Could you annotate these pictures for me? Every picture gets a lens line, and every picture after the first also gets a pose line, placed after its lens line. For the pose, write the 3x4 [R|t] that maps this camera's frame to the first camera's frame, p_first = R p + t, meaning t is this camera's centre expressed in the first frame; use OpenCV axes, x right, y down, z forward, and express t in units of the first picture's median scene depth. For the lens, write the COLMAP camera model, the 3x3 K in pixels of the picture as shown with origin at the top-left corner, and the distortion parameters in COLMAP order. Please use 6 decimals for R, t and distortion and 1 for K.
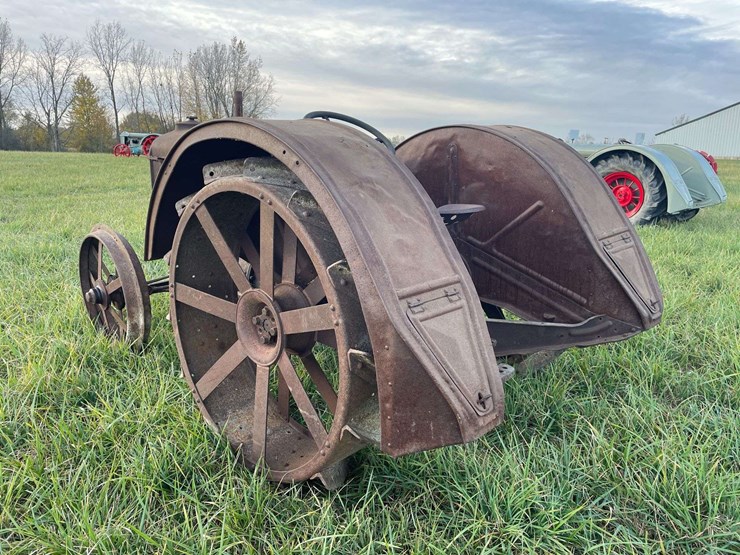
lens RADIAL K [[562.5, 0, 369.5], [0, 562.5, 267.3], [0, 0, 1]] dist [0.090864, -0.123617]
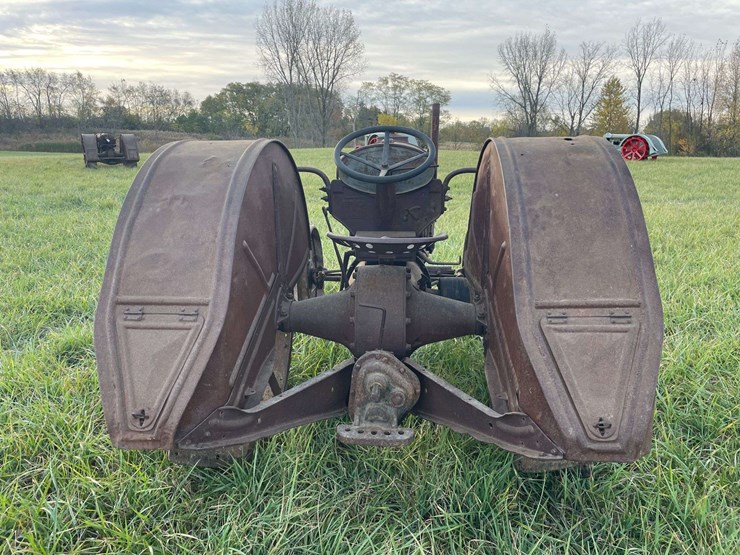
lens RADIAL K [[566.7, 0, 371.7], [0, 566.7, 274.2], [0, 0, 1]] dist [0.052907, -0.074749]
pose [[0.658293, 0.159623, -0.735643, 0.241273], [-0.150809, 0.985412, 0.078867, -0.033752], [0.737500, 0.059024, 0.672763, 0.116578]]
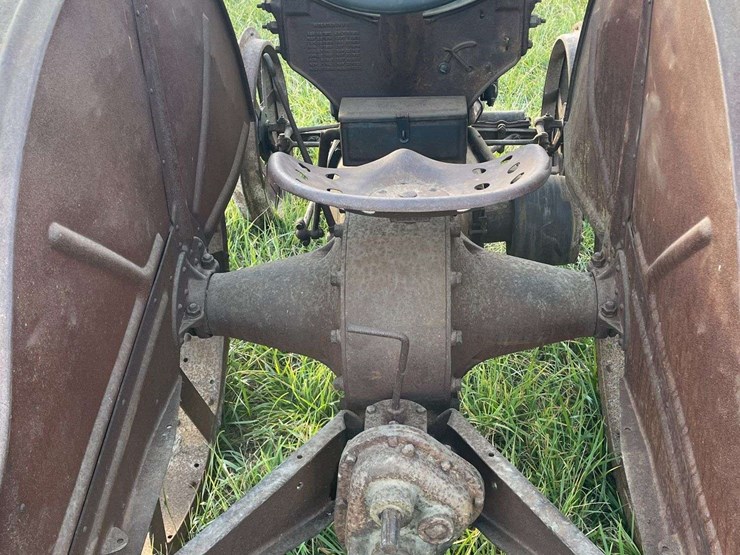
lens RADIAL K [[827.4, 0, 386.5], [0, 827.4, 277.6], [0, 0, 1]] dist [0.092839, -0.015472]
pose [[0.667747, 0.339399, -0.662512, 0.158232], [-0.127423, 0.928988, 0.347483, -0.070330], [0.733402, -0.147612, 0.663576, 0.186300]]
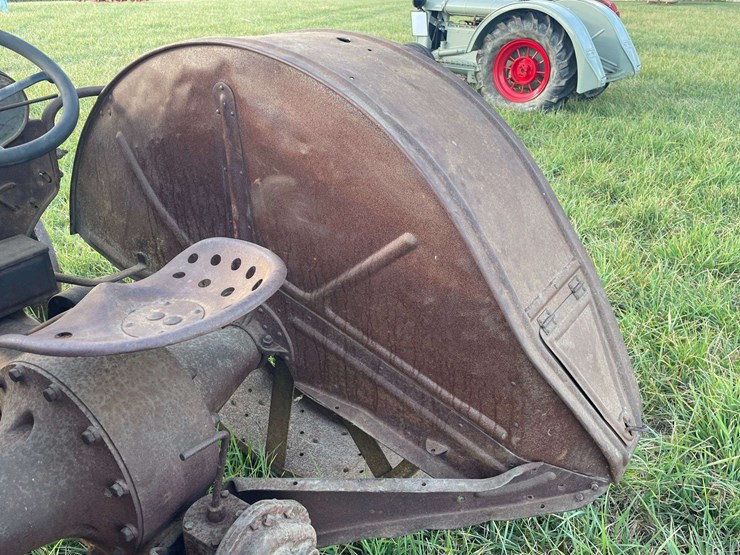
lens RADIAL K [[606.1, 0, 383.9], [0, 606.1, 269.7], [0, 0, 1]] dist [0.061135, -0.006722]
pose [[0.976147, -0.095639, 0.194910, 0.058474], [0.049433, 0.972073, 0.229412, -0.064500], [-0.211408, -0.214305, 0.953614, 0.170536]]
